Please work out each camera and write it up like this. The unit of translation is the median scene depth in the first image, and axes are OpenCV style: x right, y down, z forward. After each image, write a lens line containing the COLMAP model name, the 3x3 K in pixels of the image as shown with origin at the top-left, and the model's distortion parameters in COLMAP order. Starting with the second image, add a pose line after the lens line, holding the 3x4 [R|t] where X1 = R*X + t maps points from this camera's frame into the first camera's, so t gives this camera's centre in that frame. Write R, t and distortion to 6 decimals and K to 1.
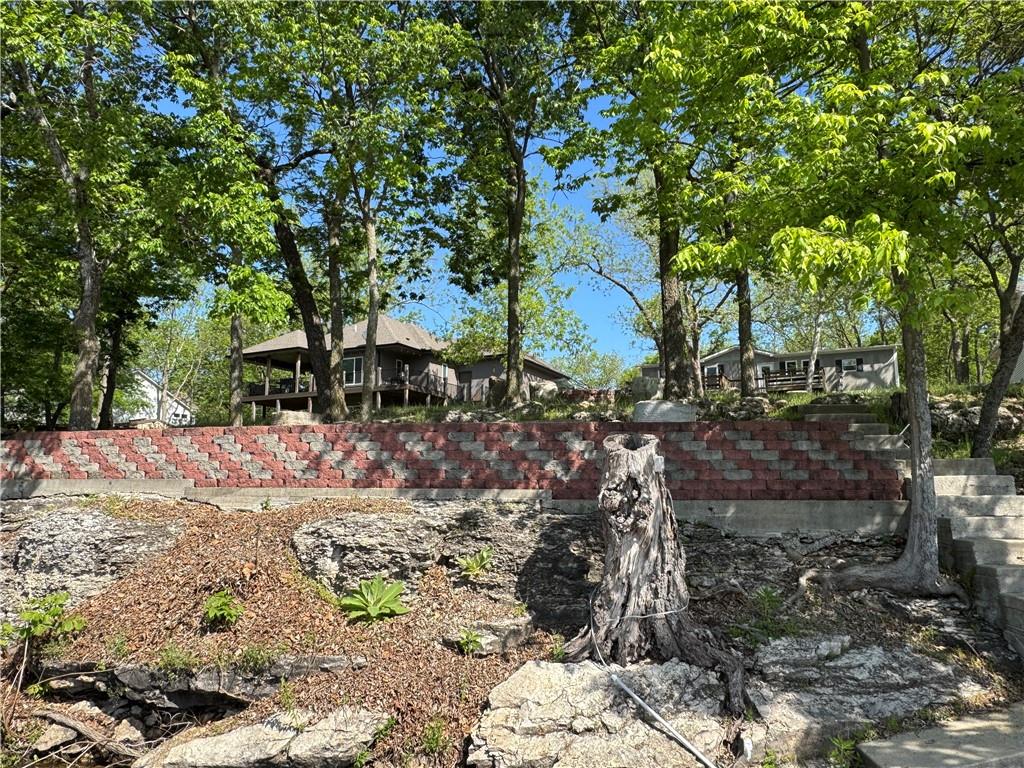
lens RADIAL K [[691.4, 0, 512.0], [0, 691.4, 384.0], [0, 0, 1]] dist [-0.002143, -0.000611]
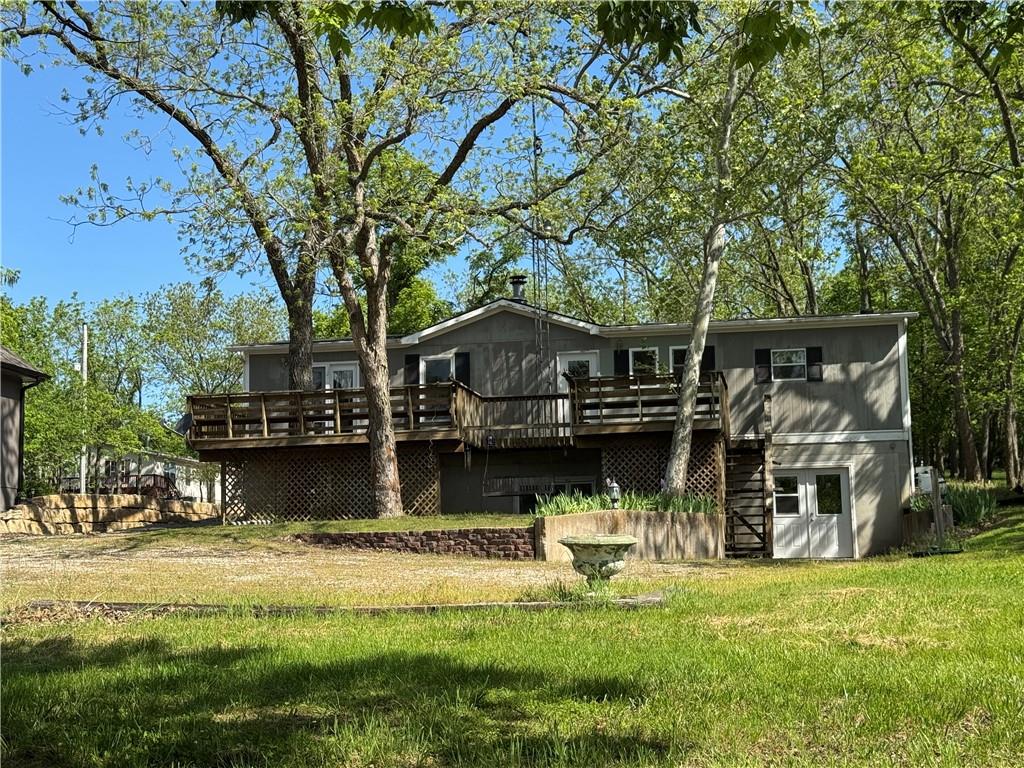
lens RADIAL K [[1549.7, 0, 512.0], [0, 1549.7, 384.0], [0, 0, 1]] dist [0.118428, -0.011309]
pose [[0.960891, 0.016530, 0.276431, 0.112976], [-0.021102, 0.999685, 0.013573, -0.024894], [-0.276120, -0.018876, 0.960938, 0.235204]]
